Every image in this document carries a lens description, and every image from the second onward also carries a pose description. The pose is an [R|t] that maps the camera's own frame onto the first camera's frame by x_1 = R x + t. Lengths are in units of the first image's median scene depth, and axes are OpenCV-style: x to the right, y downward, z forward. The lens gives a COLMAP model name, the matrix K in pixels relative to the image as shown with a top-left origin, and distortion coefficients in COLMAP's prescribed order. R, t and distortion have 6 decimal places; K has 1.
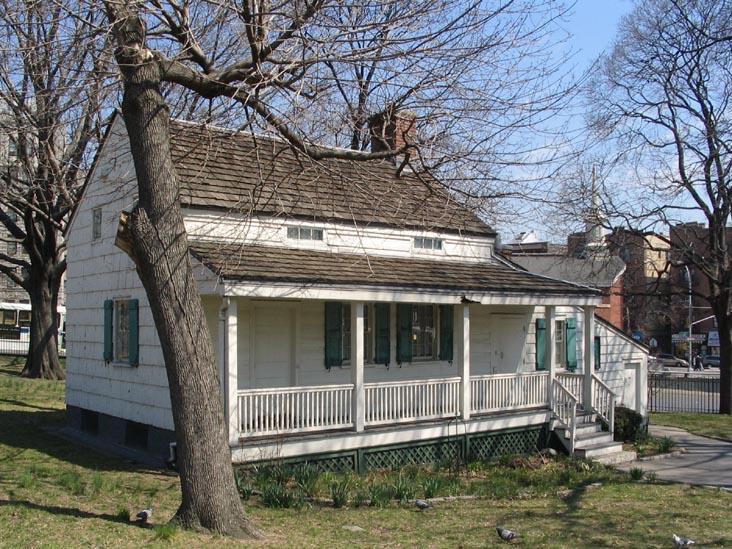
lens RADIAL K [[810.5, 0, 366.0], [0, 810.5, 274.5], [0, 0, 1]] dist [-0.087151, -0.007597]
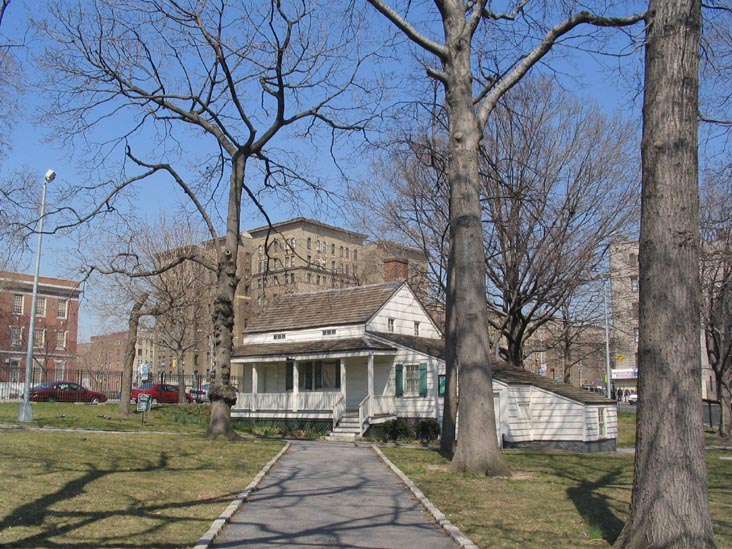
lens RADIAL K [[810.5, 0, 366.0], [0, 810.5, 274.5], [0, 0, 1]] dist [-0.087151, -0.007597]
pose [[0.161256, -0.160689, -0.973743, 2.448752], [0.056723, 0.986534, -0.153406, 0.160385], [0.985281, -0.030496, 0.168200, 0.834502]]
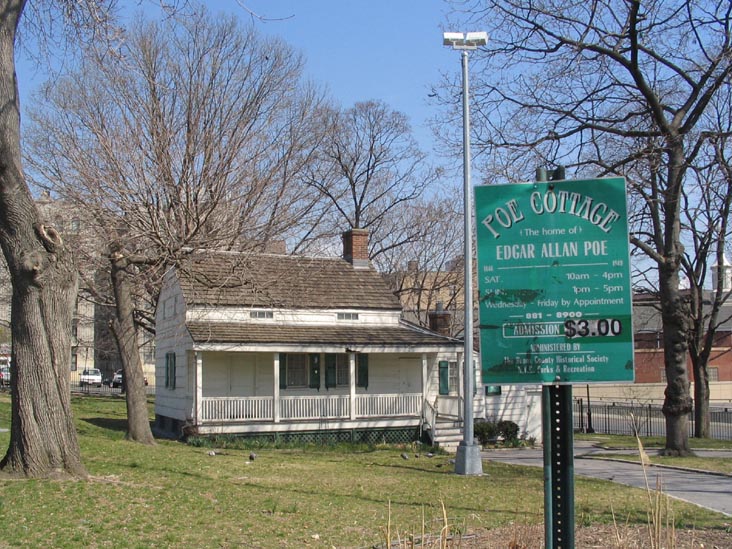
lens RADIAL K [[810.5, 0, 366.0], [0, 810.5, 274.5], [0, 0, 1]] dist [-0.087151, -0.007597]
pose [[0.965009, -0.039894, -0.259163, 0.615641], [0.024084, 0.997666, -0.063896, -0.018963], [0.261108, 0.055419, 0.963718, -0.678623]]
